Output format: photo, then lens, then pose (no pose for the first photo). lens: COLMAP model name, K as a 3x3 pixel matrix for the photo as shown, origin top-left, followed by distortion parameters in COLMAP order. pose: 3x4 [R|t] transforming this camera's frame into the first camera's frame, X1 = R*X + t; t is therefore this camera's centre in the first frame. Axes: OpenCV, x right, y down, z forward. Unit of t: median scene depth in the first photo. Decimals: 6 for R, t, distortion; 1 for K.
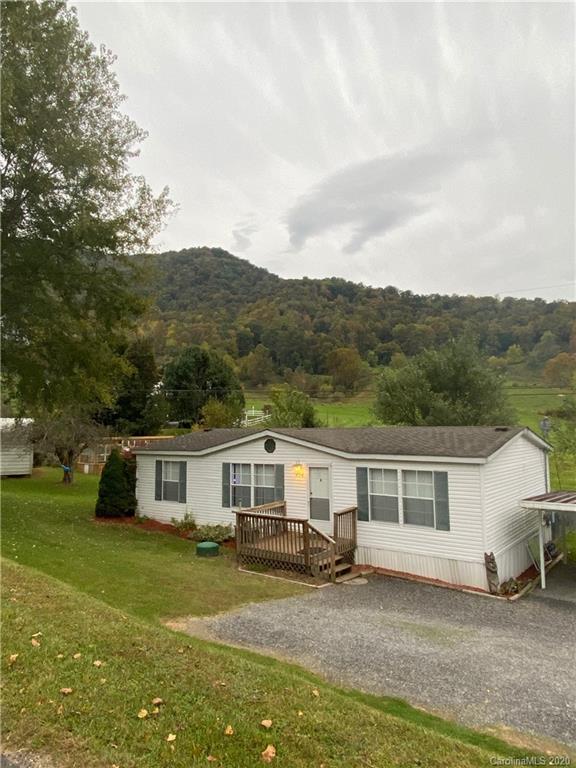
lens RADIAL K [[551.7, 0, 285.0], [0, 551.7, 380.8], [0, 0, 1]] dist [0.035096, -0.005649]
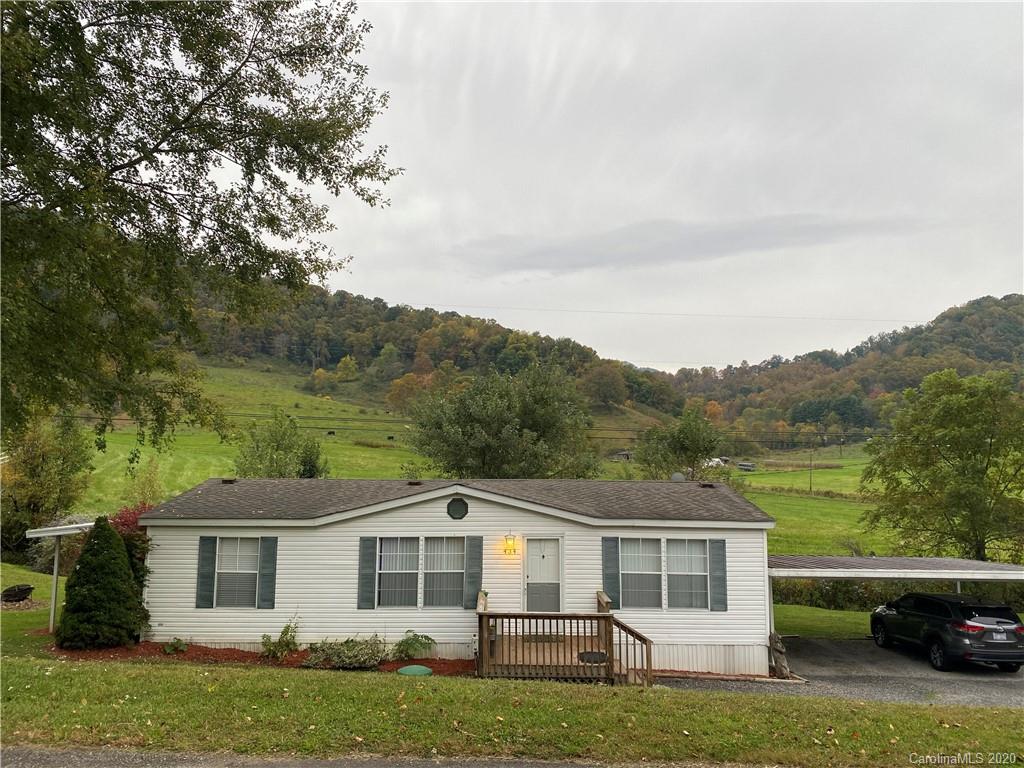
lens RADIAL K [[792.8, 0, 513.9], [0, 792.8, 387.7], [0, 0, 1]] dist [0.022901, -0.007318]
pose [[0.795747, 0.075547, 0.600899, -0.554135], [-0.067740, 0.997066, -0.035648, 0.001987], [-0.601829, -0.012338, 0.798530, 0.198637]]
